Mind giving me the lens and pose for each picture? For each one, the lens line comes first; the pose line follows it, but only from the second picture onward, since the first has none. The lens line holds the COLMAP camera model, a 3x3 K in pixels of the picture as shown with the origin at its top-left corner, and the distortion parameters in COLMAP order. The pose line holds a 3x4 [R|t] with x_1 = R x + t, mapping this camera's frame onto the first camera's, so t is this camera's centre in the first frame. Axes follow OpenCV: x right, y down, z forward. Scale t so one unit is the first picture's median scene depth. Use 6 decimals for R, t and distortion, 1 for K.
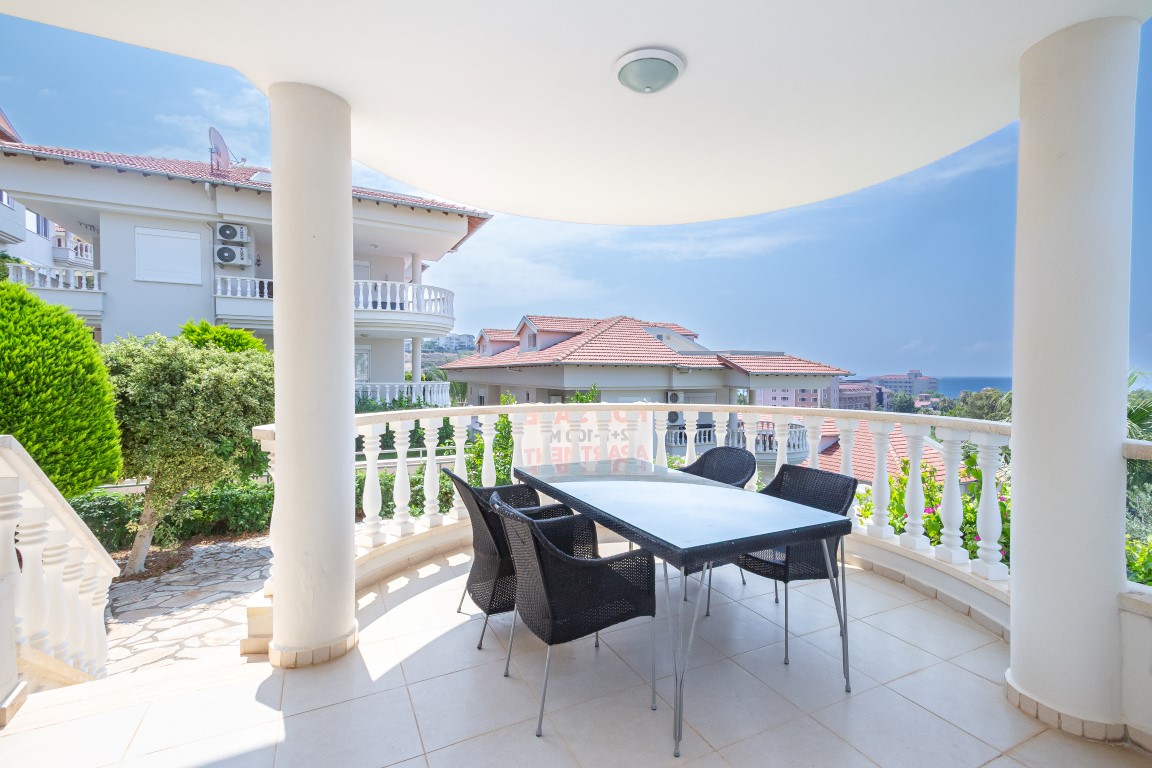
lens RADIAL K [[545.4, 0, 590.1], [0, 545.4, 390.6], [0, 0, 1]] dist [0.082510, -0.000347]
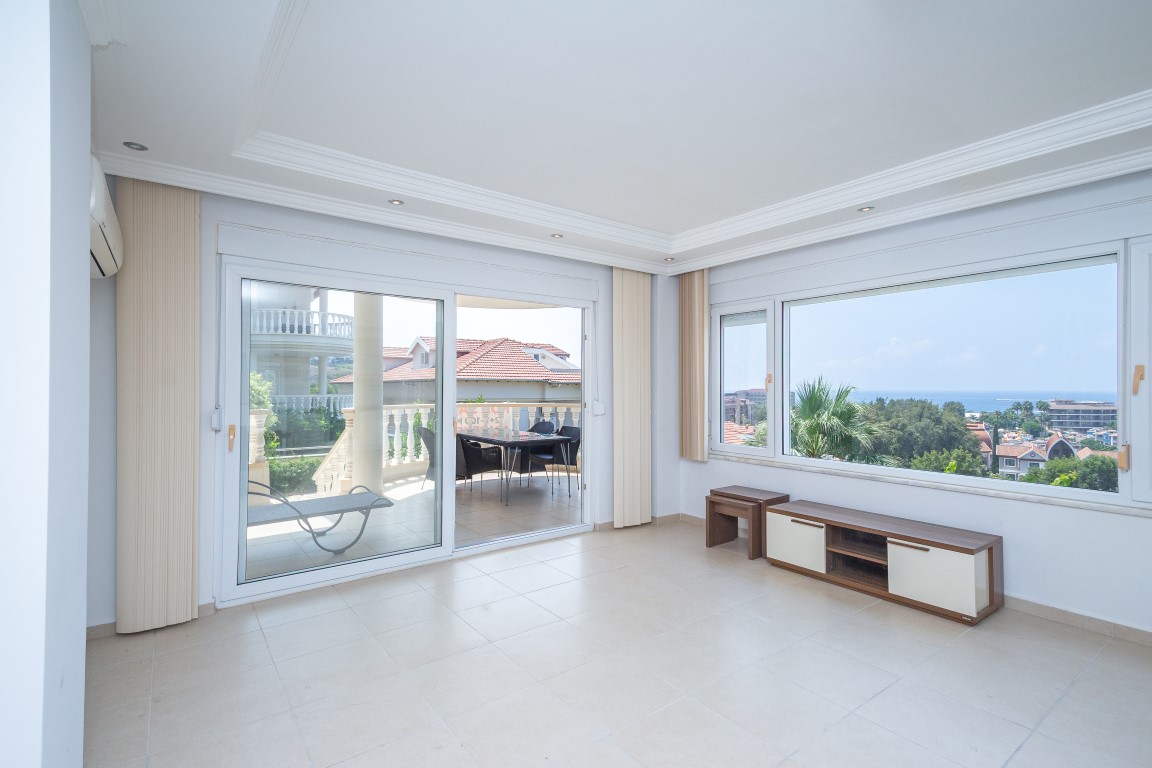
lens RADIAL K [[536.3, 0, 576.0], [0, 536.3, 384.0], [0, 0, 1]] dist [0.030594, -0.000291]
pose [[0.982920, 0.000696, 0.184034, -0.003076], [0.006276, 0.999284, -0.037301, 0.008969], [-0.183929, 0.037819, 0.982212, -0.276964]]
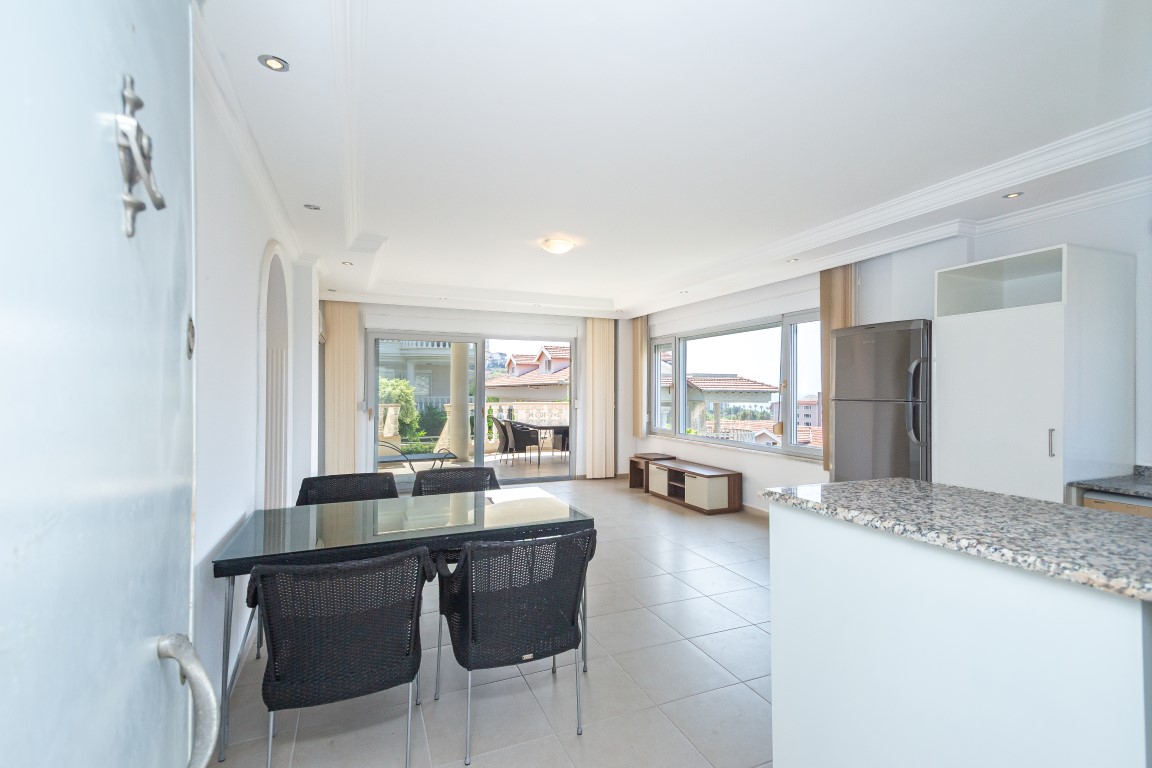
lens RADIAL K [[545.4, 0, 590.1], [0, 545.4, 390.6], [0, 0, 1]] dist [0.082510, -0.000347]
pose [[0.998434, 0.001127, -0.055939, 0.113568], [-0.002862, 0.999517, -0.030931, 0.015058], [0.055877, 0.031042, 0.997955, -0.494877]]
